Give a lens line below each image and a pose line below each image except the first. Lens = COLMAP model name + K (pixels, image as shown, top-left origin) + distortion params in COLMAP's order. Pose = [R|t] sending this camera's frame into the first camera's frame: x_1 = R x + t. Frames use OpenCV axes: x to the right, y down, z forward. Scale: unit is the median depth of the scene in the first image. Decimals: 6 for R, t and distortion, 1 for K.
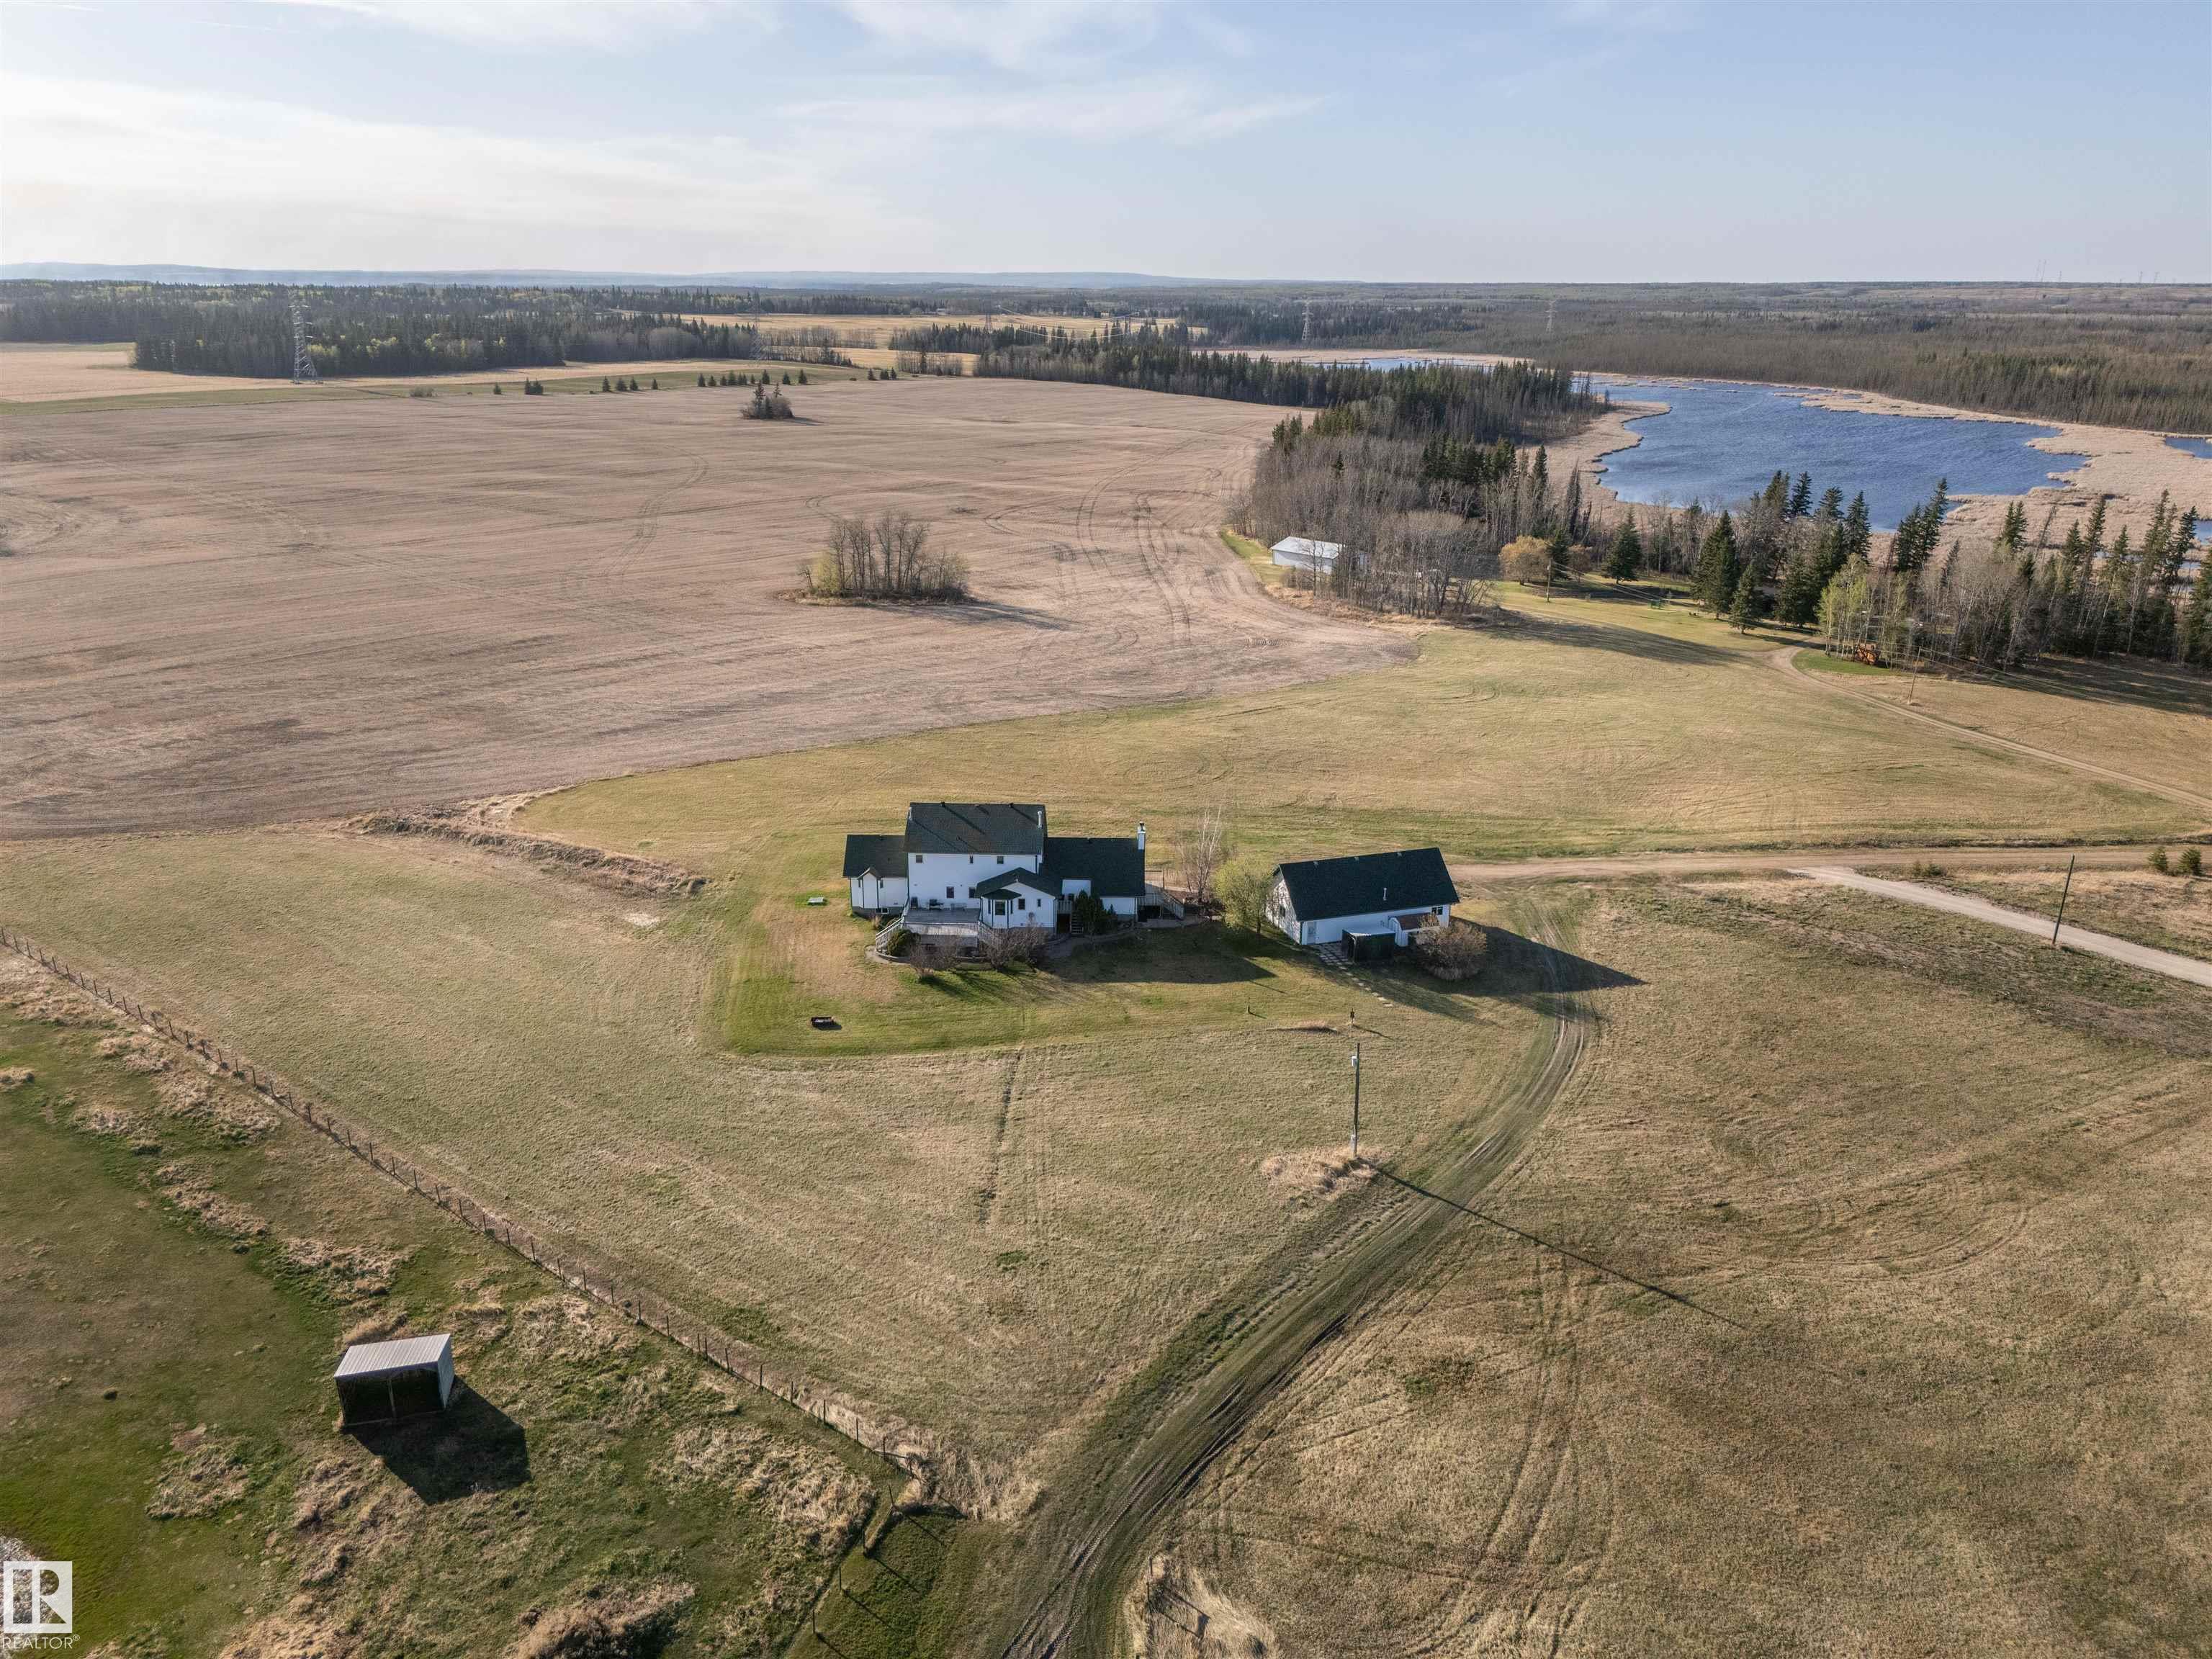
lens RADIAL K [[1614.1, 0, 1104.1], [0, 1614.1, 831.7], [0, 0, 1]] dist [0.080175, -0.071902]
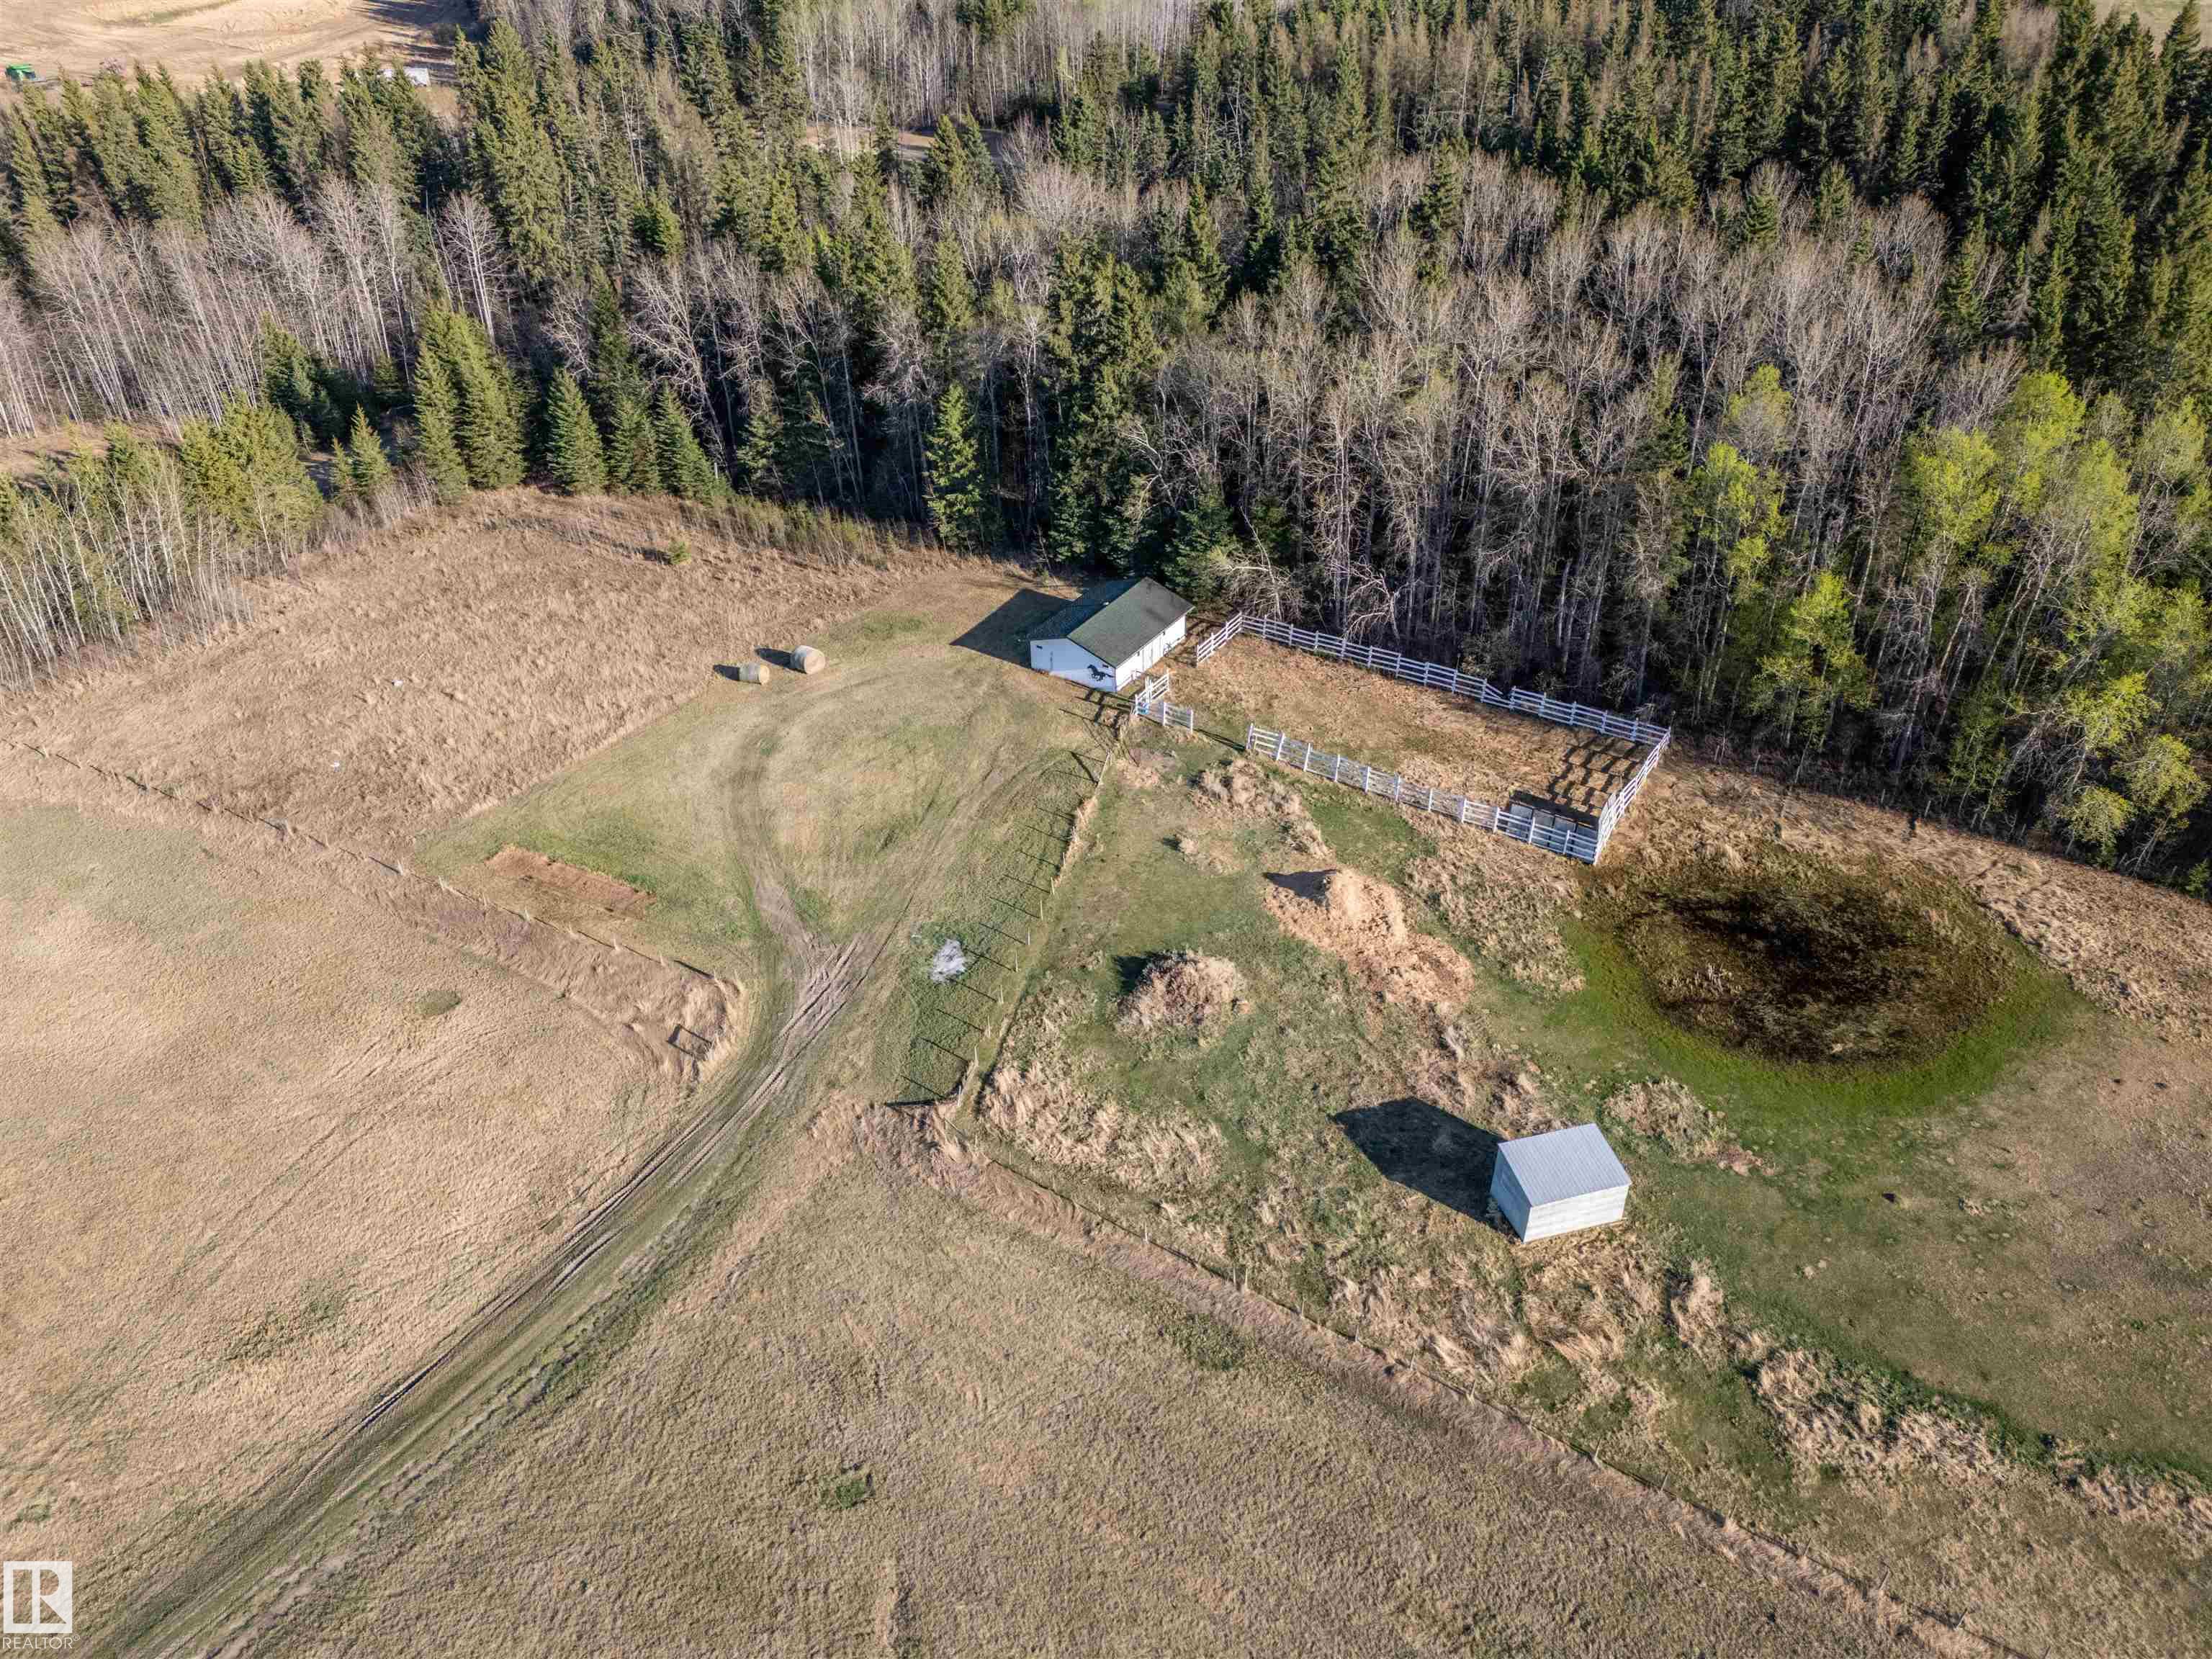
lens RADIAL K [[1614.1, 0, 1115.5], [0, 1614.1, 811.3], [0, 0, 1]] dist [0.080175, -0.071902]
pose [[-0.994516, 0.058071, -0.086976, -0.081970], [-0.033891, 0.607823, 0.793349, -0.277520], [0.098936, 0.791946, -0.602522, 0.808727]]
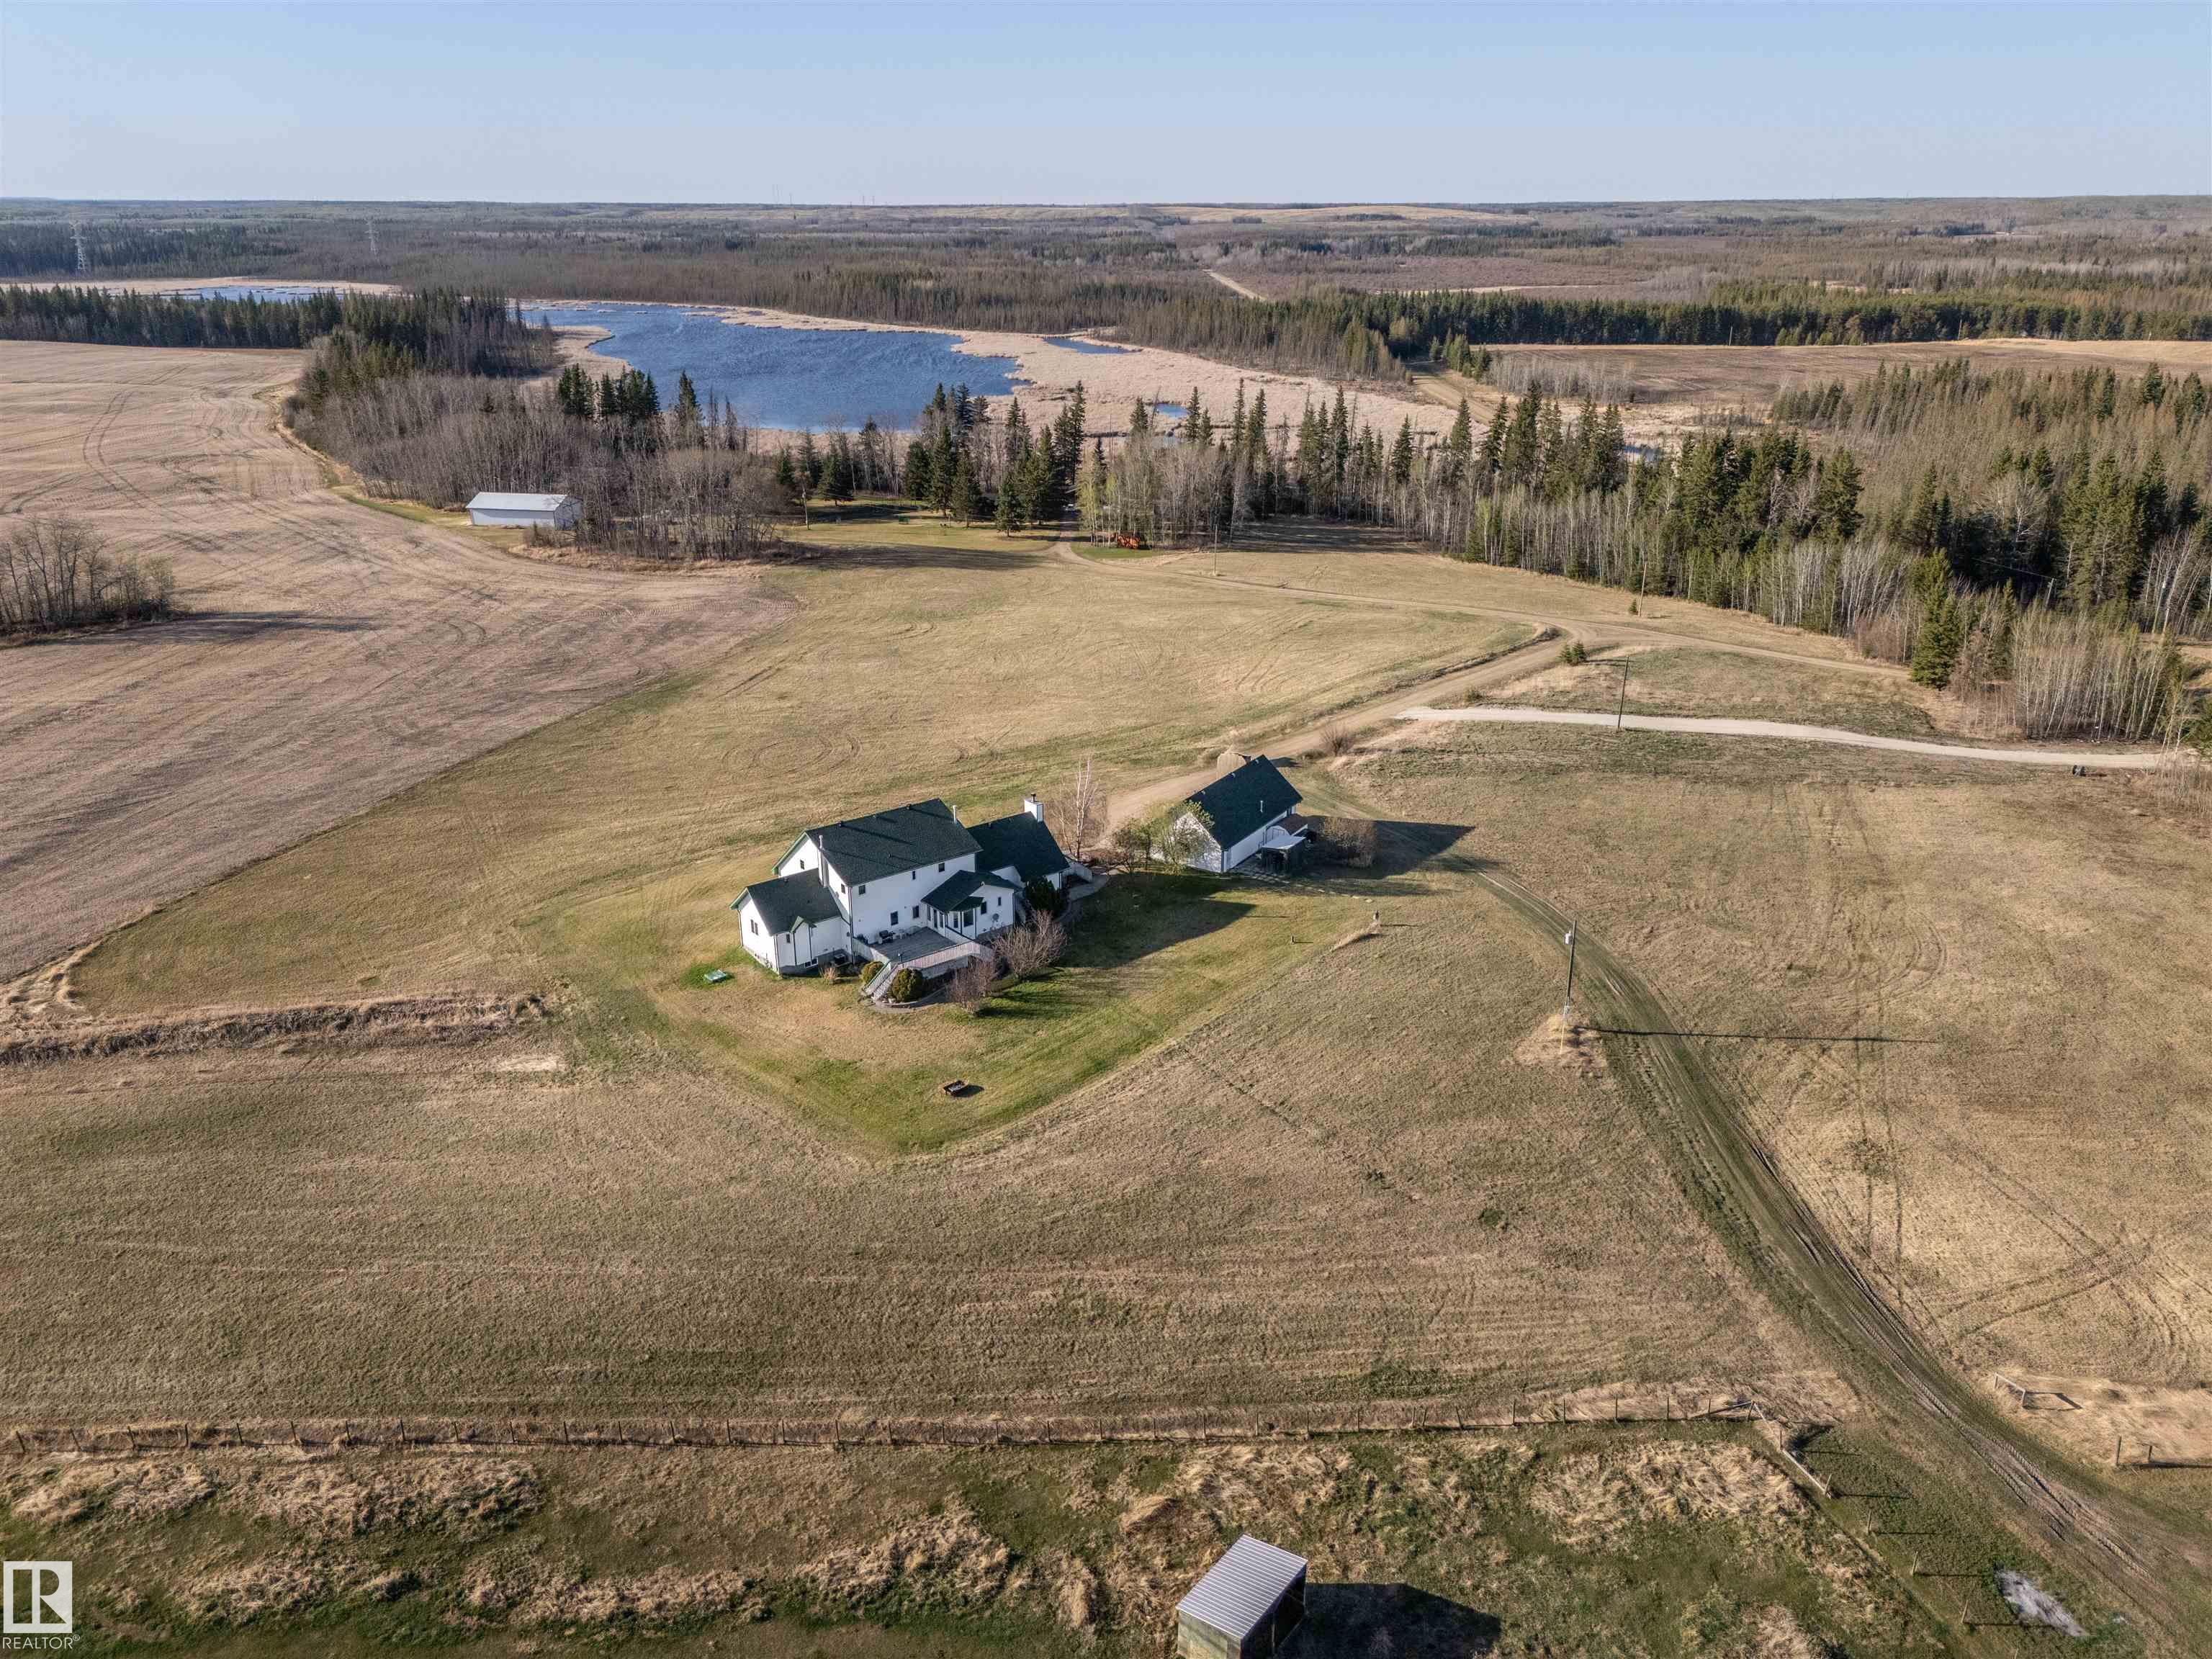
lens RADIAL K [[1614.1, 0, 1099.1], [0, 1614.1, 828.4], [0, 0, 1]] dist [0.080175, -0.071902]
pose [[0.775844, -0.235169, 0.585458, -0.520941], [0.210889, 0.971226, 0.110658, -0.084962], [-0.594636, 0.037614, 0.803115, 0.234167]]
